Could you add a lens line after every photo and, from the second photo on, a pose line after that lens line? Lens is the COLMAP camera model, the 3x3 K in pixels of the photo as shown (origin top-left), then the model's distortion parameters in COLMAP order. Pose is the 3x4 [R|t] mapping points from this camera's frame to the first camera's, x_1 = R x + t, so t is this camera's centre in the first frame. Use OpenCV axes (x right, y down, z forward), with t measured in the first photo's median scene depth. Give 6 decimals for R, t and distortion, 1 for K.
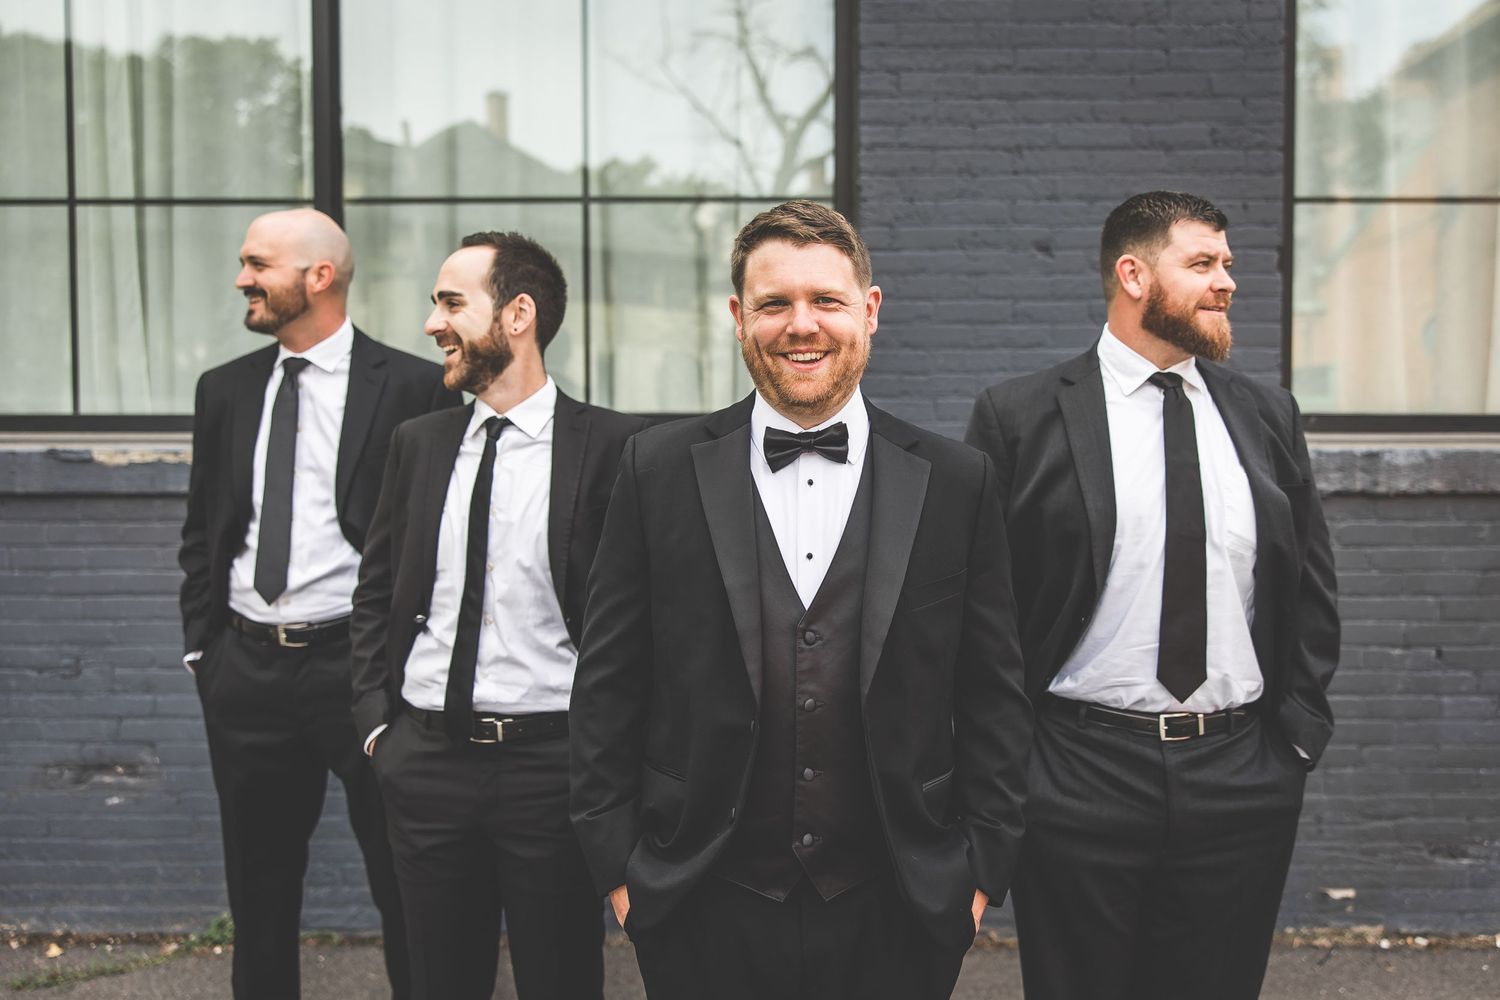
lens RADIAL K [[1271.0, 0, 777.7], [0, 1271.0, 482.4], [0, 0, 1]] dist [-0.003884, -0.004473]
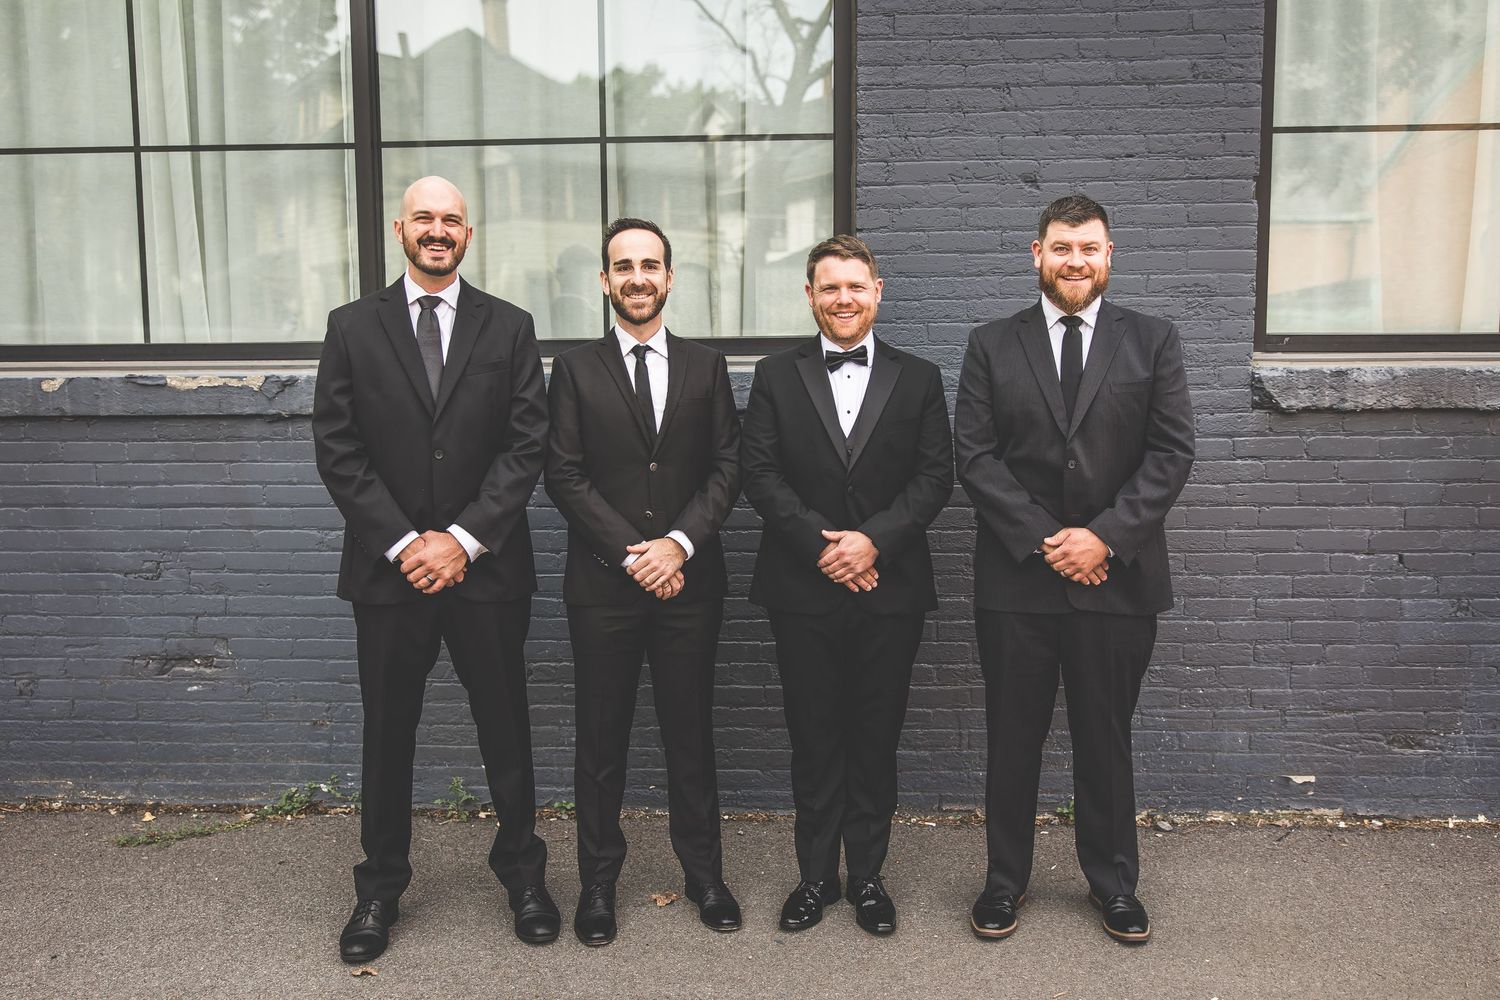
lens RADIAL K [[1363.0, 0, 735.0], [0, 1363.0, 495.8], [0, 0, 1]] dist [-0.001198, 0.000000]
pose [[0.998615, -0.001775, -0.052574, 0.021210], [0.005540, 0.997422, 0.071546, -0.003633], [0.052311, -0.071738, 0.996051, -0.171140]]
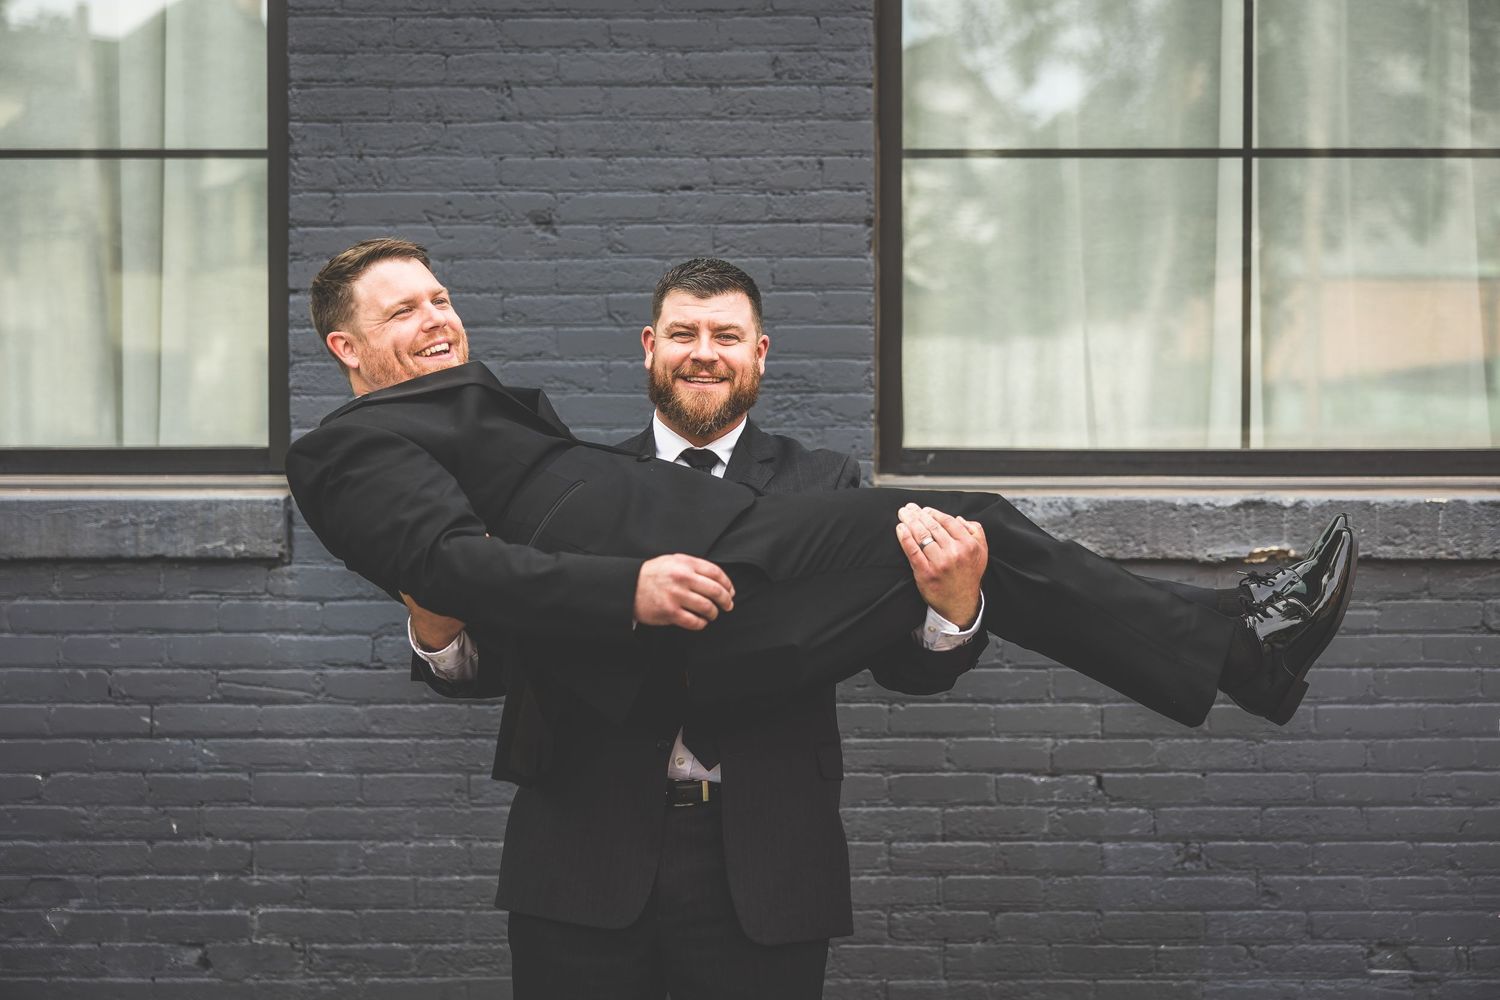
lens RADIAL K [[2037.4, 0, 751.0], [0, 2037.4, 494.1], [0, 0, 1]] dist [0.006543, 0.000000]
pose [[0.999982, -0.000361, -0.005906, 0.333486], [0.000246, 0.999810, -0.019517, -0.005999], [0.005911, 0.019515, 0.999792, -0.159610]]
